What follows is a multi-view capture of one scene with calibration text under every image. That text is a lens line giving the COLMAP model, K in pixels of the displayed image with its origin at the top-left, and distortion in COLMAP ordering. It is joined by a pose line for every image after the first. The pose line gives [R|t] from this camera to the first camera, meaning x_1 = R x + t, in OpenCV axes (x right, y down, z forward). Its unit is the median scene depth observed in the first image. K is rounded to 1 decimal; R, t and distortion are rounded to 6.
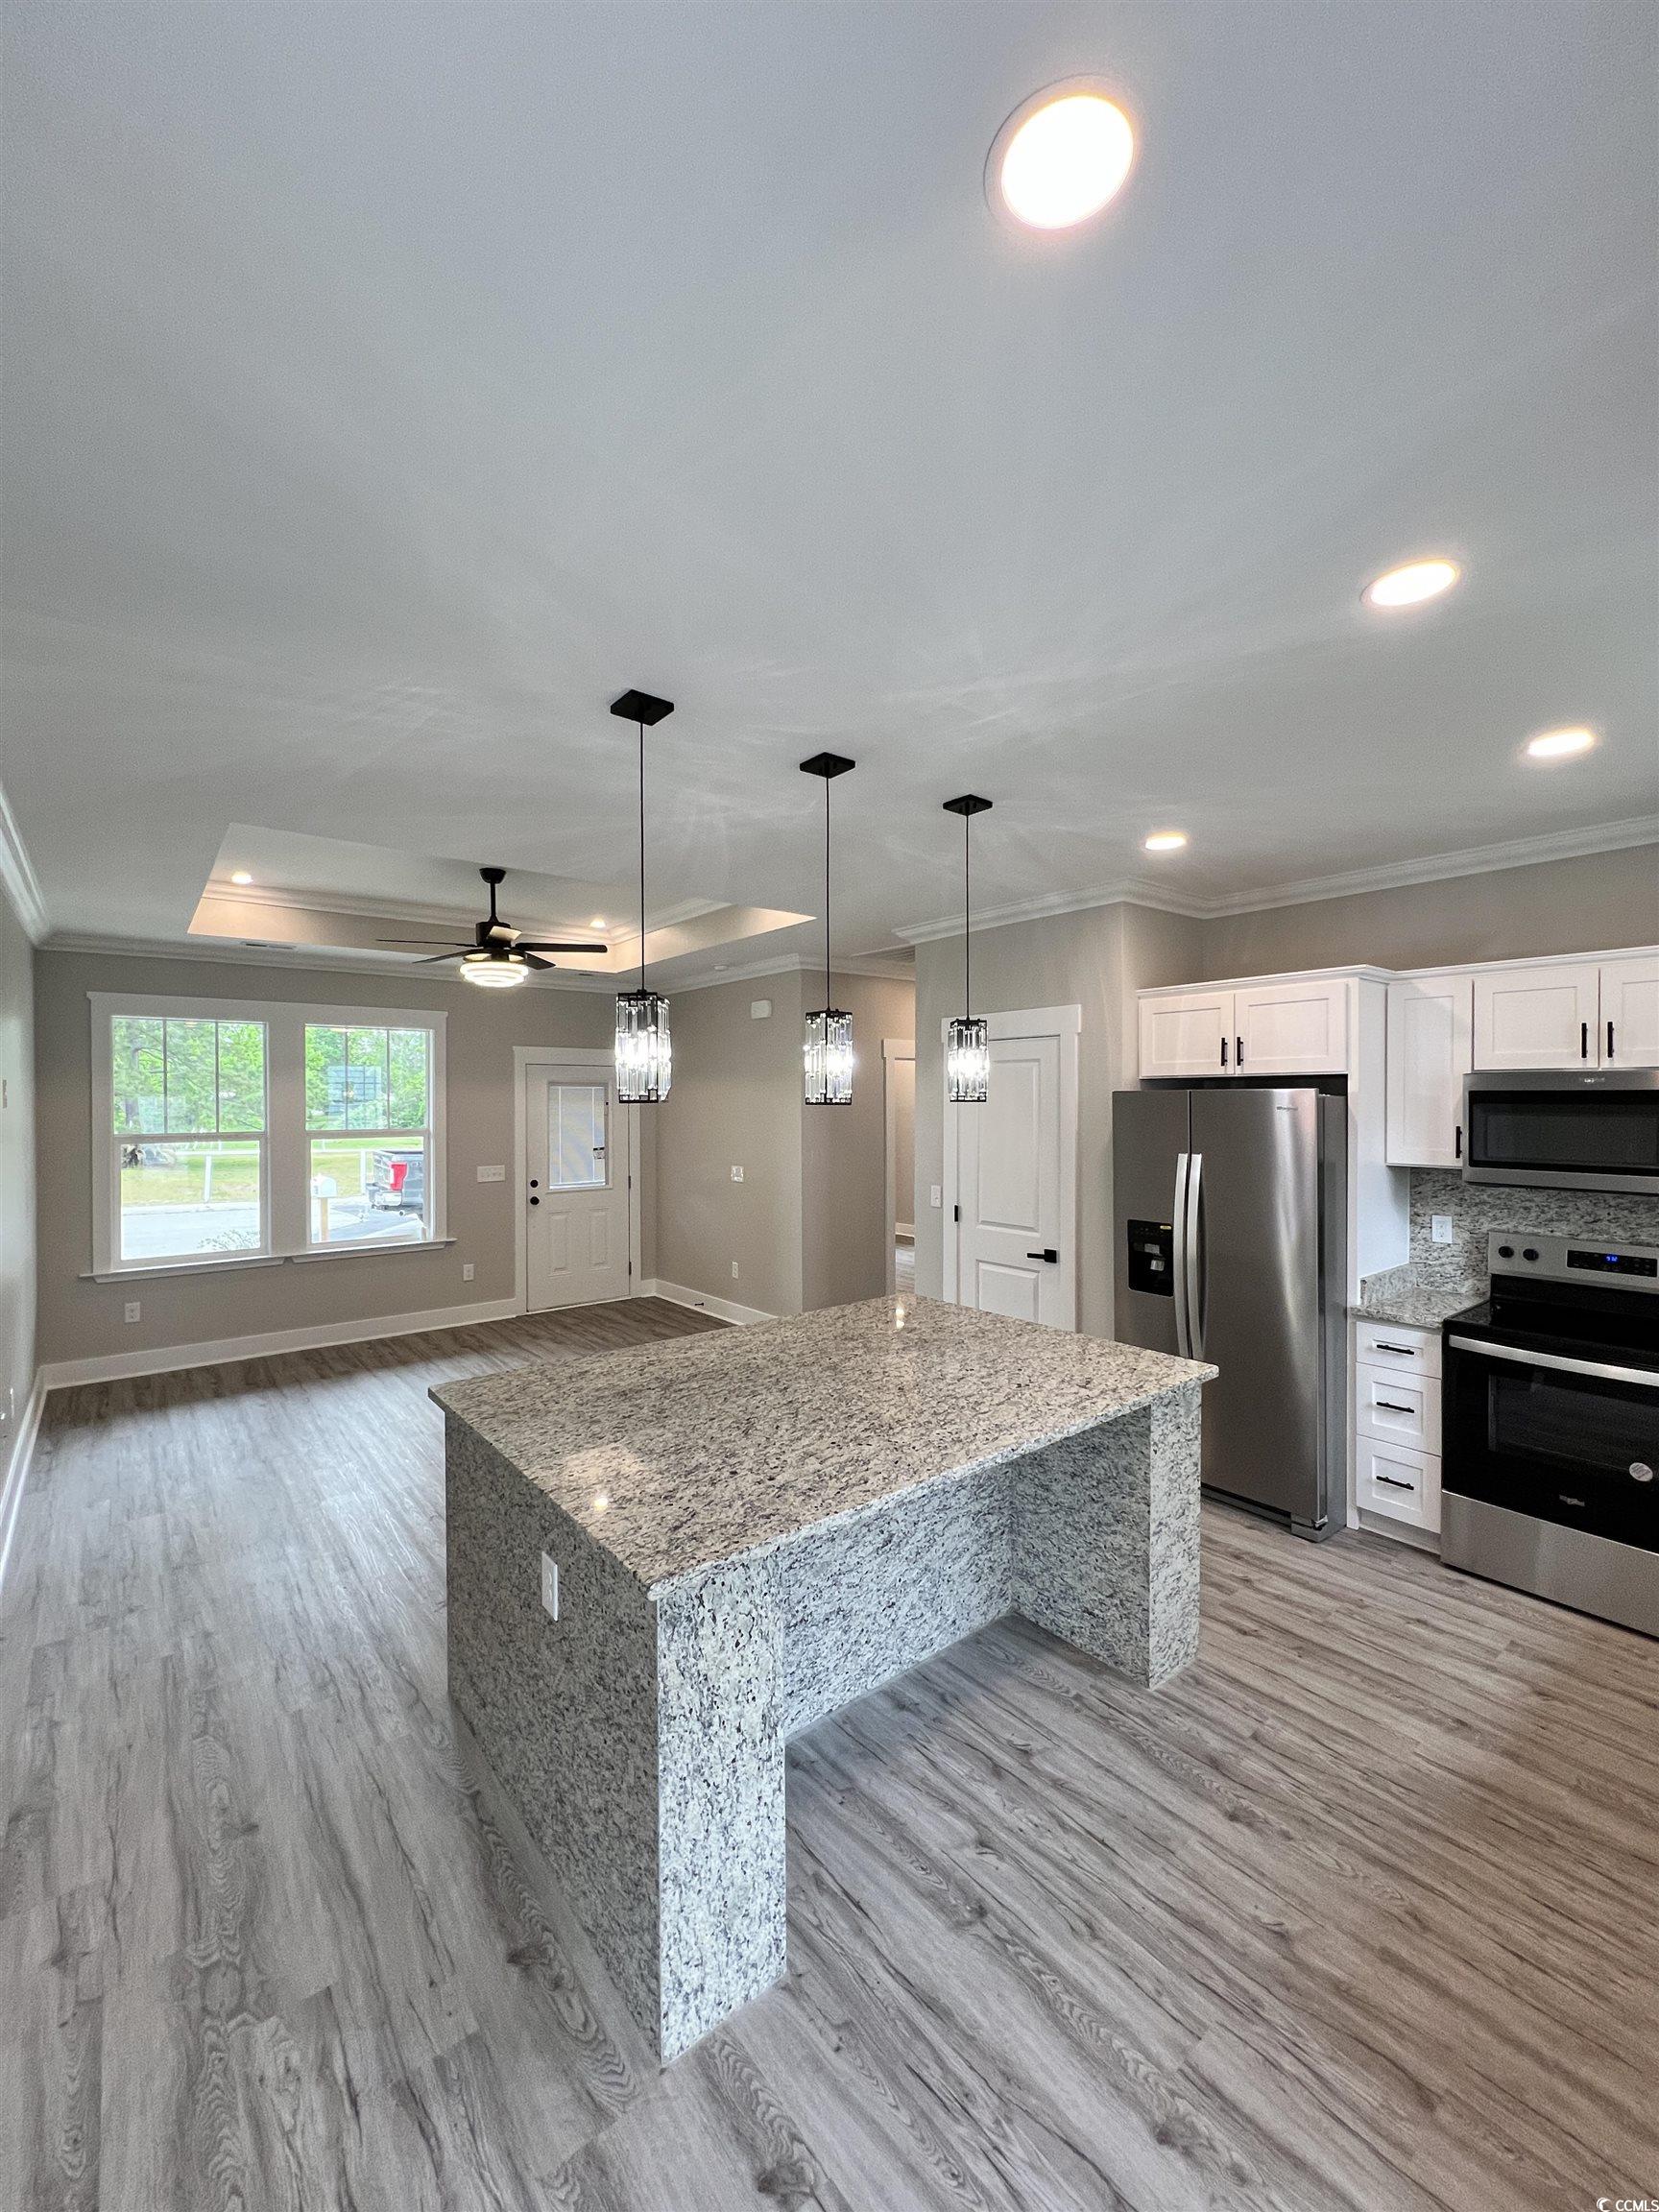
lens RADIAL K [[889.5, 0, 829.5], [0, 889.5, 1106.0], [0, 0, 1]] dist [-0.001391, 0.000245]
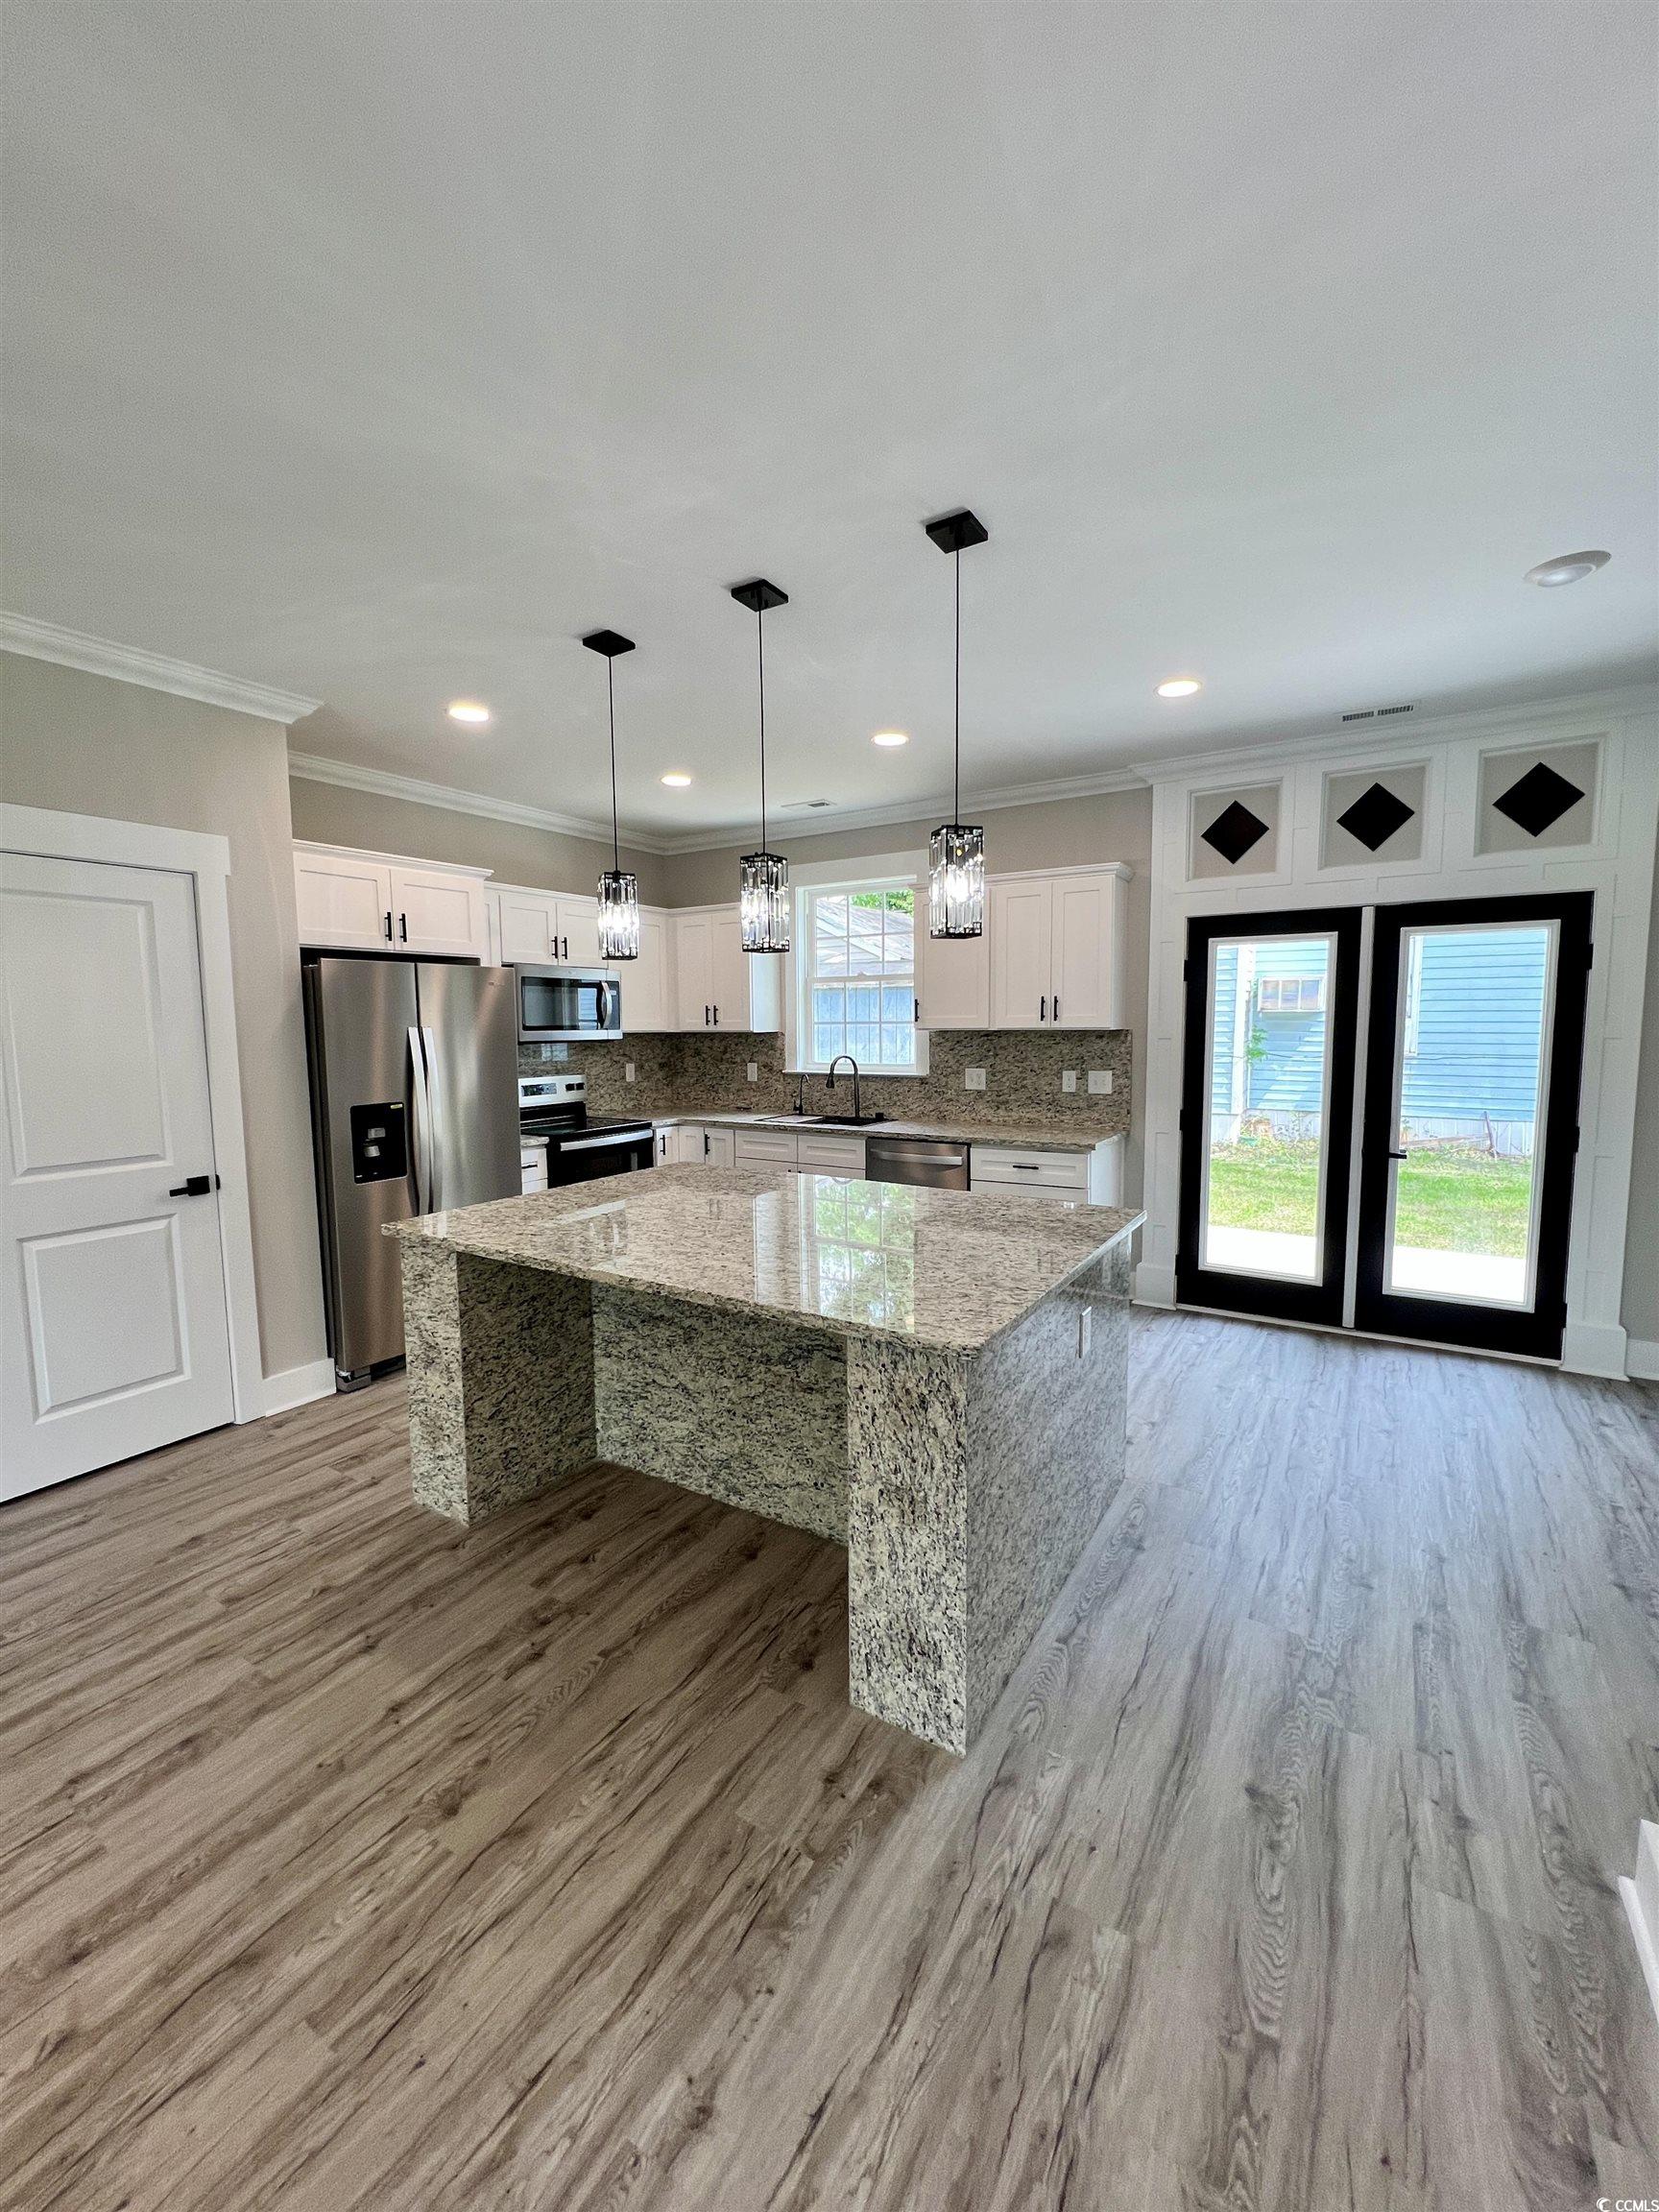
lens RADIAL K [[889.5, 0, 829.5], [0, 889.5, 1106.0], [0, 0, 1]] dist [-0.001391, 0.000245]
pose [[-0.329524, -0.084481, 0.940360, -1.007661], [0.017490, 0.995272, 0.095543, 0.079801], [-0.943985, 0.047931, -0.326489, 1.305579]]
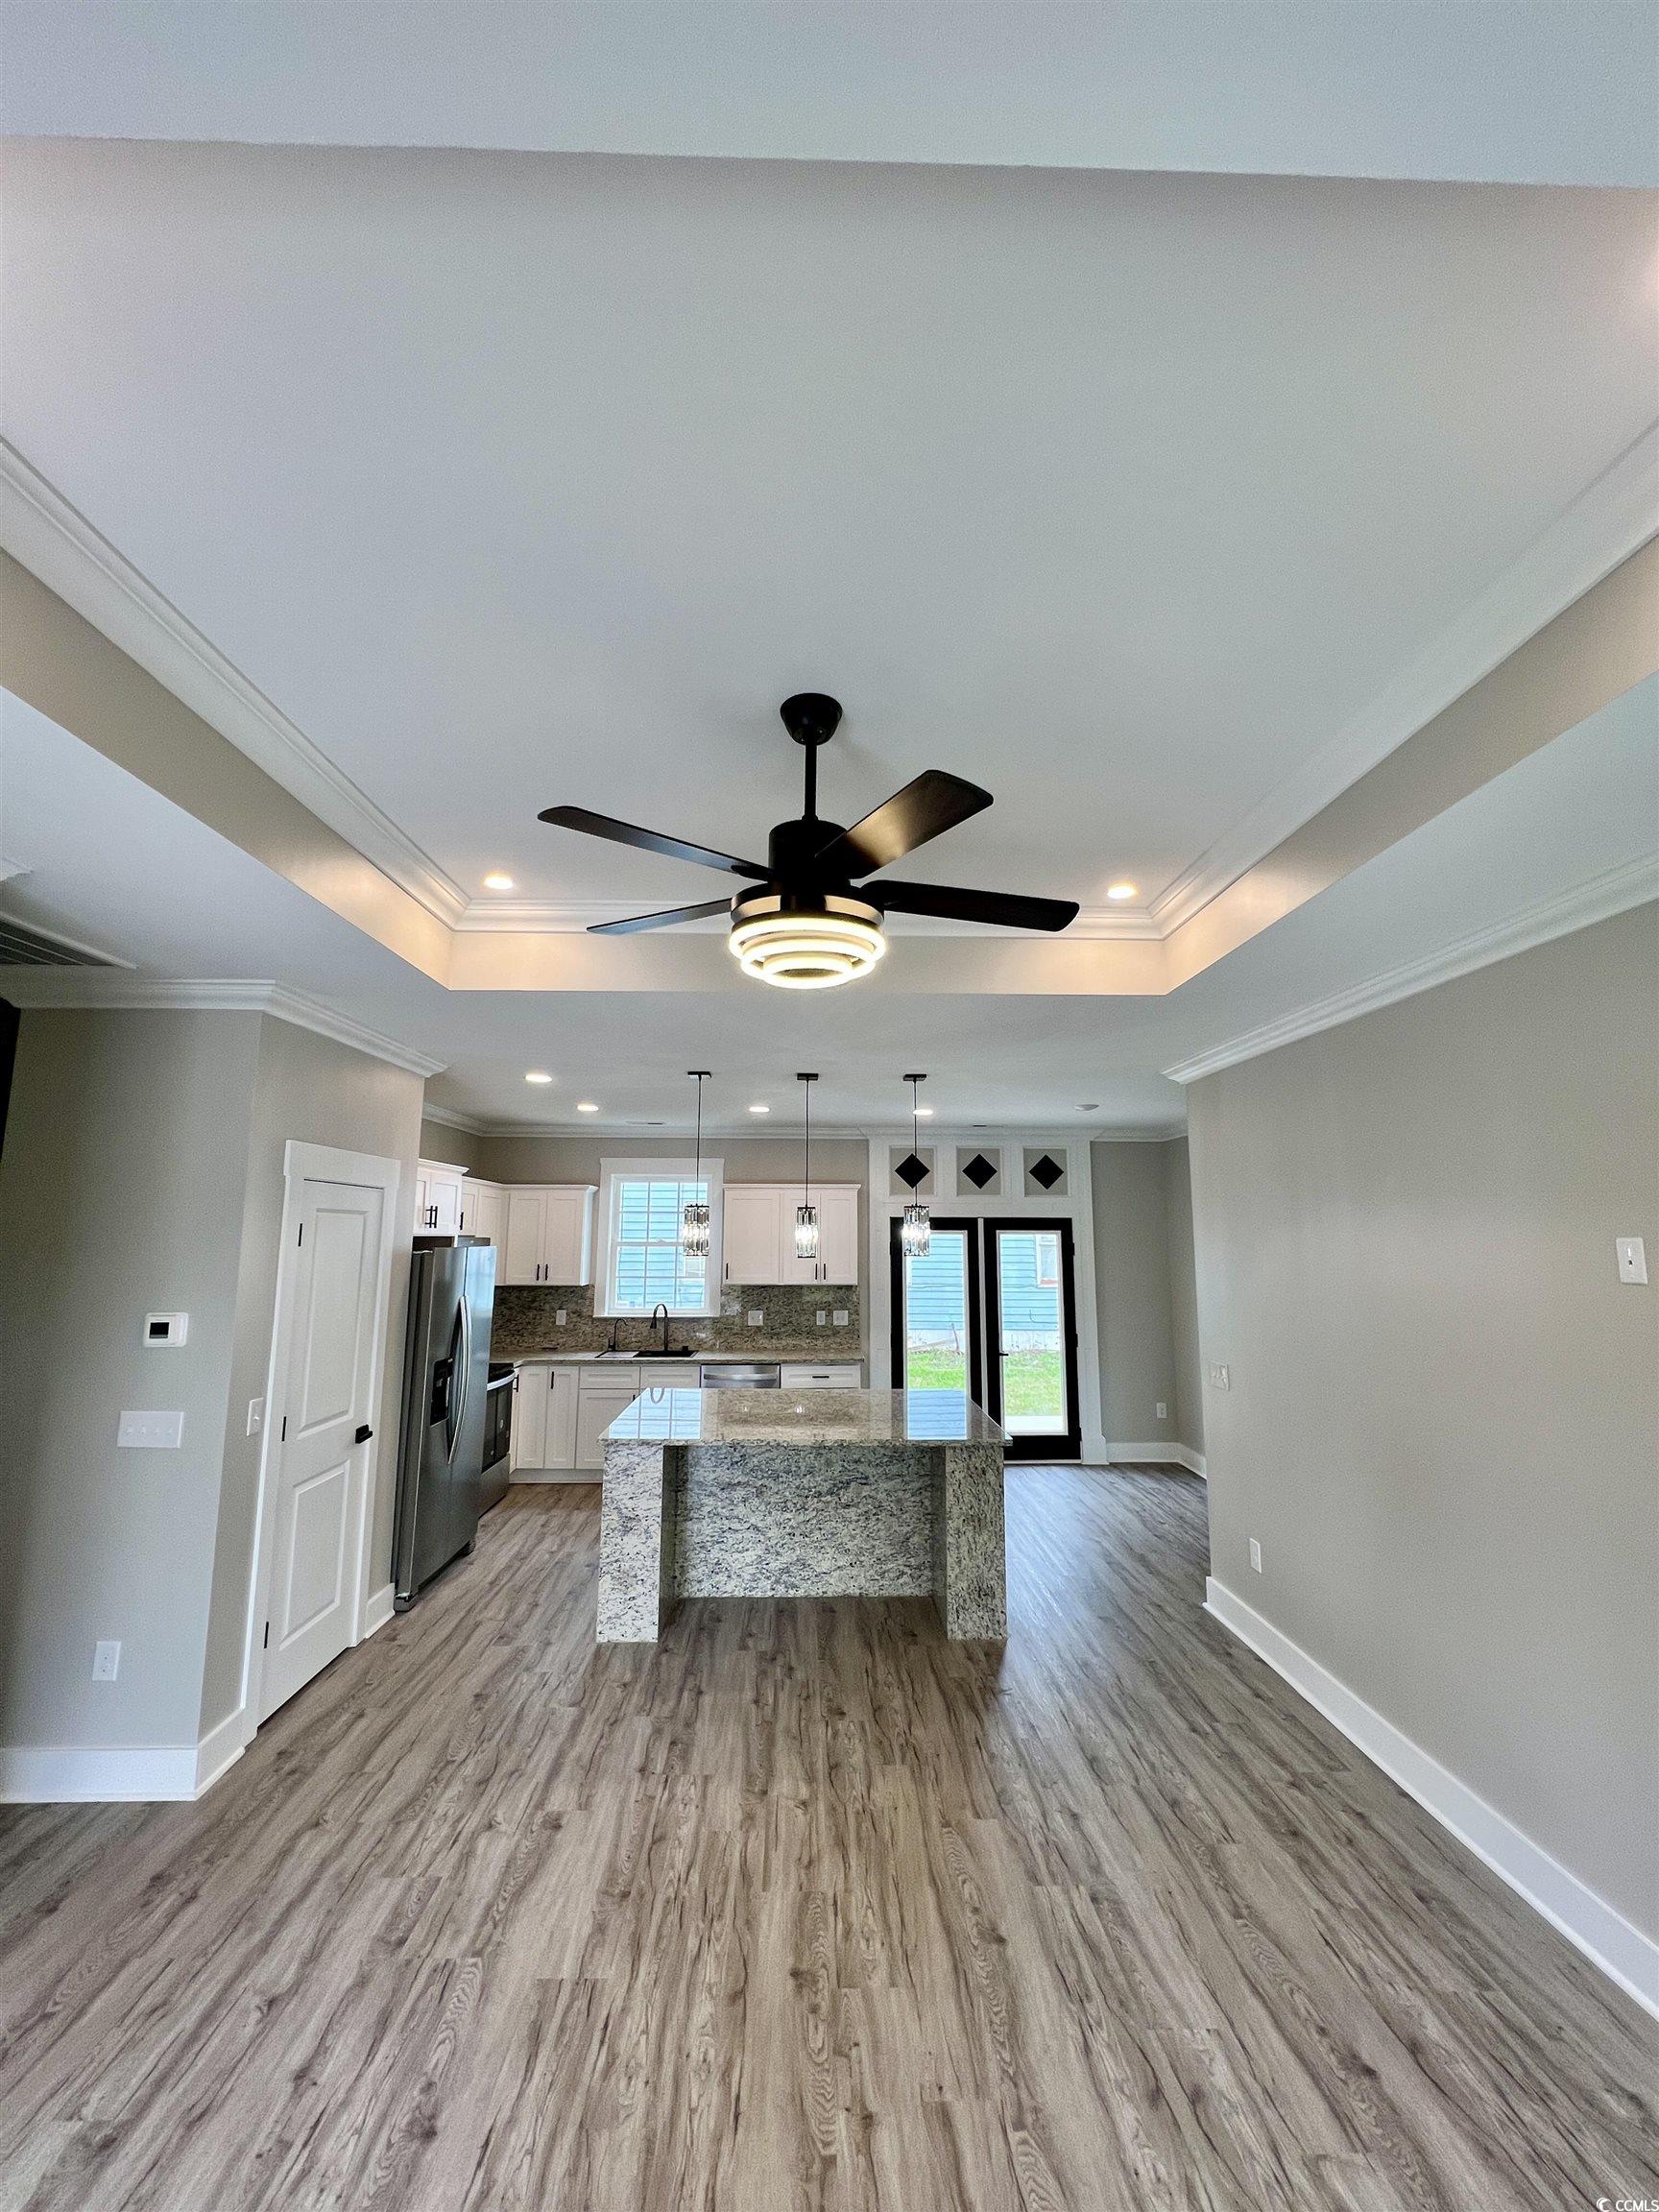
lens RADIAL K [[887.0, 0, 829.5], [0, 887.0, 1106.0], [0, 0, 1]] dist [-0.000070, -0.000007]
pose [[-0.800297, 0.088370, 0.593056, -1.191565], [0.003433, 0.989739, -0.142846, -0.051572], [-0.599594, -0.112284, -0.792389, 2.538983]]
